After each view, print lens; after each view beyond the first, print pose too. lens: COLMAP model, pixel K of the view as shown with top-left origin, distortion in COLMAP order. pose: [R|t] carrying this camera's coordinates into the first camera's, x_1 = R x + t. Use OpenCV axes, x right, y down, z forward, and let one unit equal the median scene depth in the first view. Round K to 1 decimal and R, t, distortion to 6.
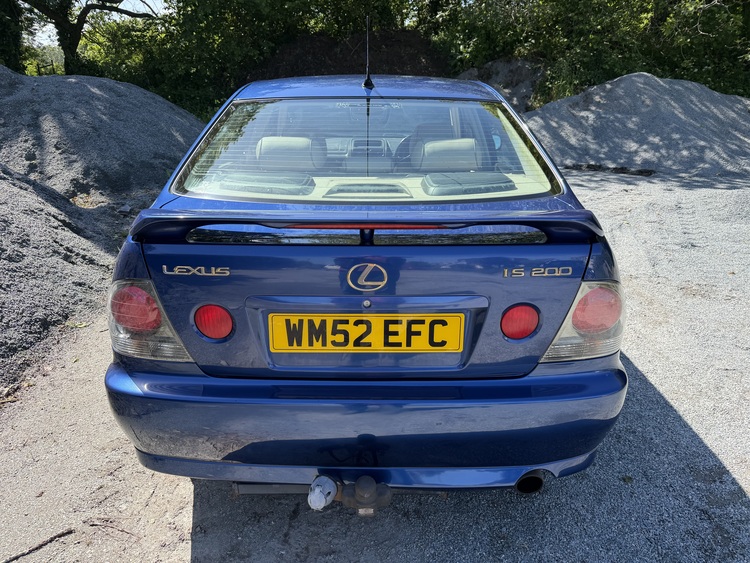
lens RADIAL K [[584.0, 0, 374.4], [0, 584.0, 284.8], [0, 0, 1]] dist [0.018040, -0.016403]
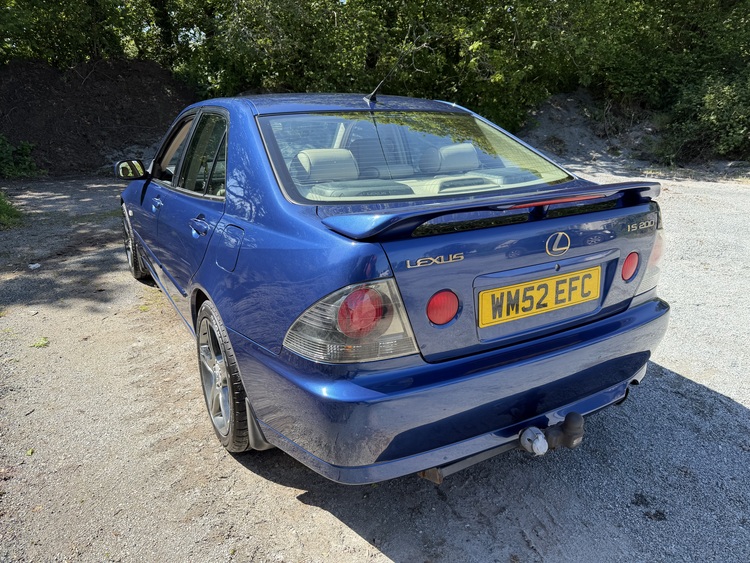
lens RADIAL K [[584.0, 0, 372.7], [0, 584.0, 278.2], [0, 0, 1]] dist [0.018040, -0.016403]
pose [[0.854667, -0.153013, 0.496117, -0.888446], [0.185355, 0.982537, -0.016279, 0.003552], [-0.484962, 0.105871, 0.868103, 0.138258]]
